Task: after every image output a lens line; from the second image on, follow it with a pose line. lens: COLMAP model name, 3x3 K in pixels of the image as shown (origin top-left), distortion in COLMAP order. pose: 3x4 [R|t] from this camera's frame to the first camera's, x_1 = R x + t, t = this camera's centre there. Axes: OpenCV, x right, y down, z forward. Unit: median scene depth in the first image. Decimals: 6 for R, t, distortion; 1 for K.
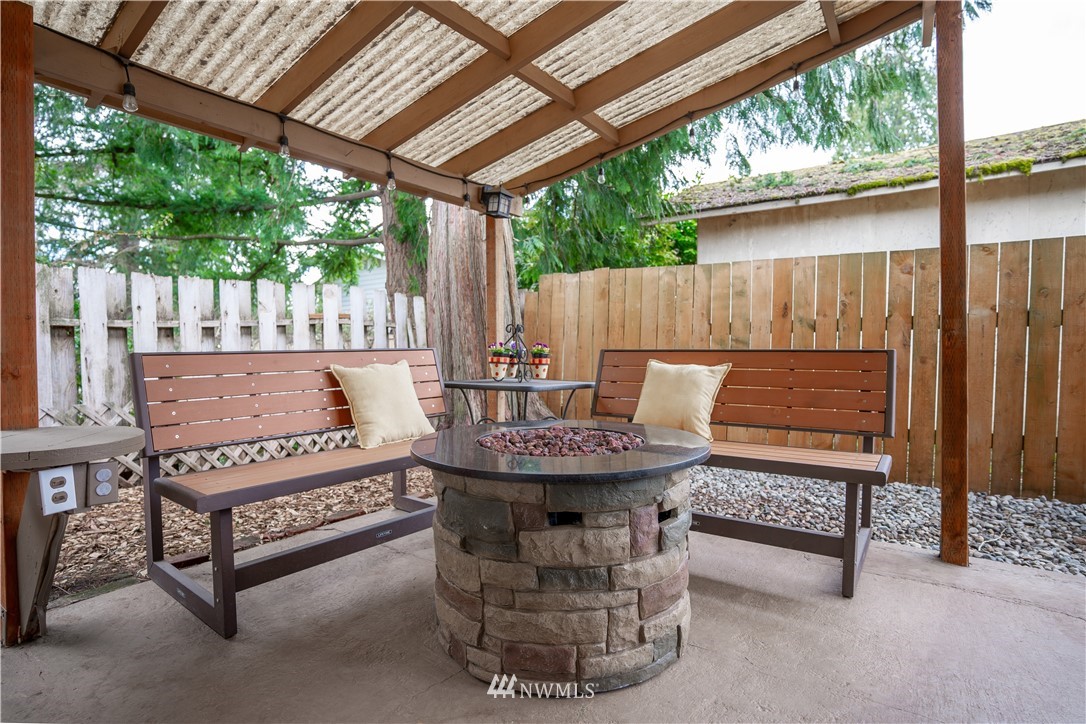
lens RADIAL K [[530.0, 0, 542.0], [0, 530.0, 361.2], [0, 0, 1]] dist [-0.029816, 0.008910]
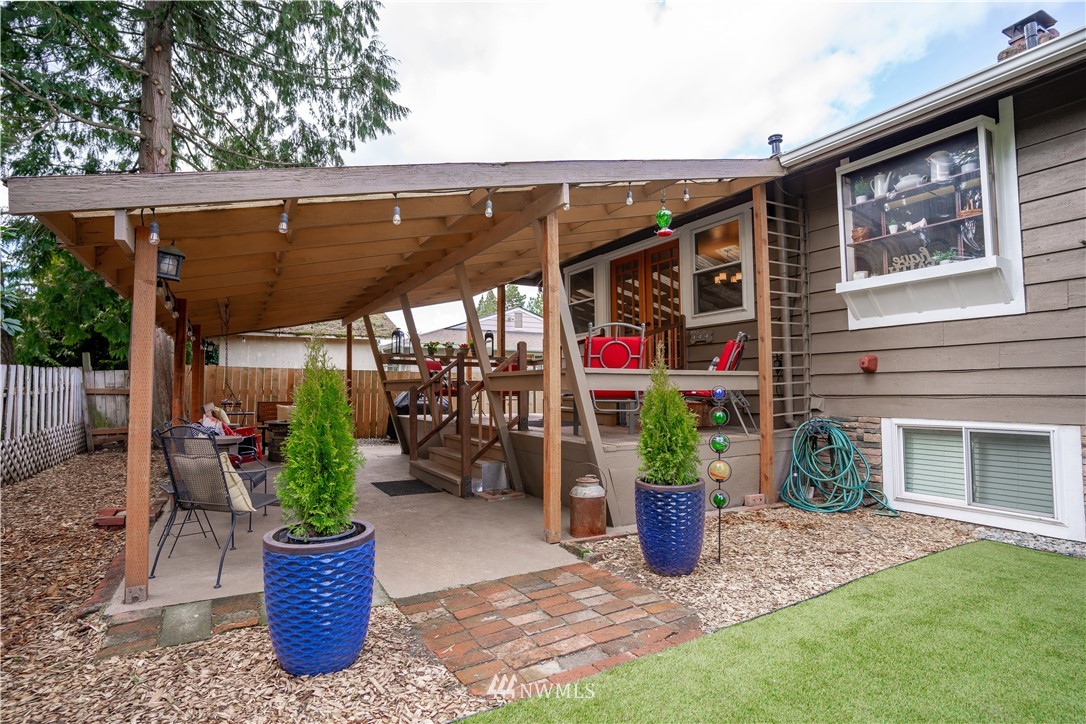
lens RADIAL K [[530.0, 0, 540.6], [0, 530.0, 362.3], [0, 0, 1]] dist [-0.029816, 0.008910]
pose [[0.409653, 0.048290, 0.910963, -1.679419], [0.023864, 0.997689, -0.063619, -0.011221], [-0.911929, 0.047801, 0.407554, -1.480349]]
